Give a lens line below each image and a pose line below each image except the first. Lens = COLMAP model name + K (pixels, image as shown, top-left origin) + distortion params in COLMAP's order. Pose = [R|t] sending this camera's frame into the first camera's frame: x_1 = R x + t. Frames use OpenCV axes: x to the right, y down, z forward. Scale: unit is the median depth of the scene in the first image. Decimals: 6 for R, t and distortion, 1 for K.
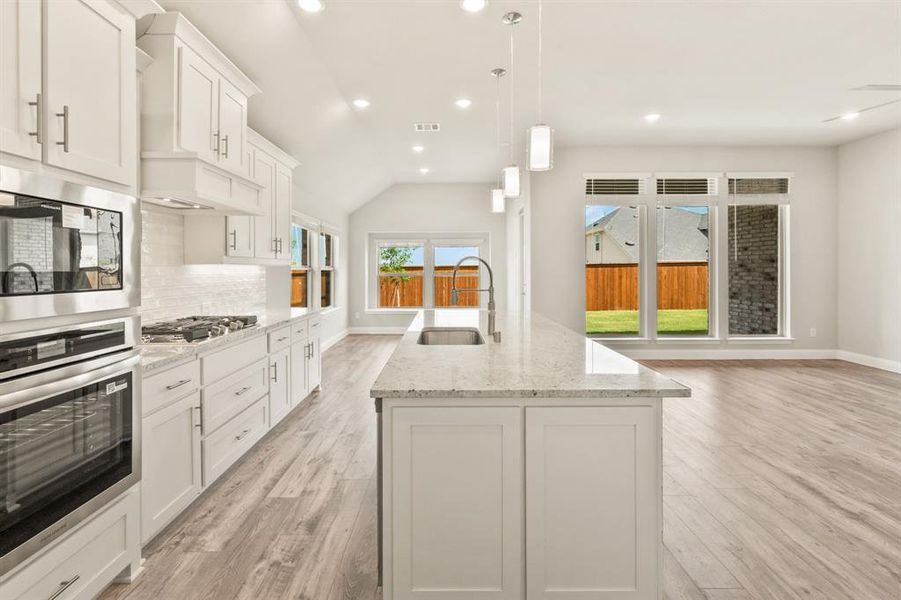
lens RADIAL K [[388.1, 0, 450.9], [0, 388.1, 271.3], [0, 0, 1]] dist [-0.001735, -0.000379]
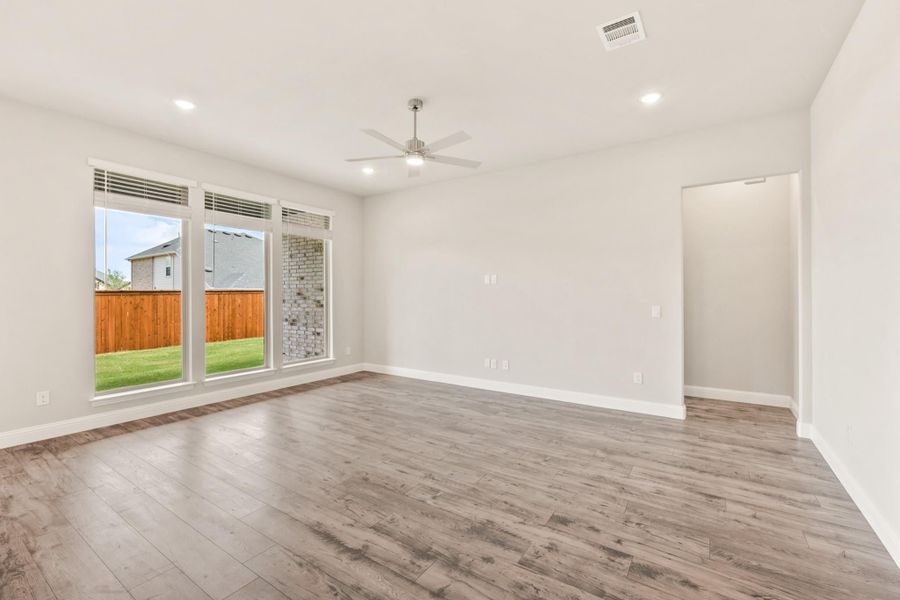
lens RADIAL K [[366.4, 0, 446.5], [0, 366.4, 296.4], [0, 0, 1]] dist [0.000277, 0.000092]
pose [[0.556859, -0.000440, 0.830607, 0.162741], [0.006775, 0.999969, -0.004013, -0.001200], [-0.830579, 0.007862, 0.556845, 0.121269]]
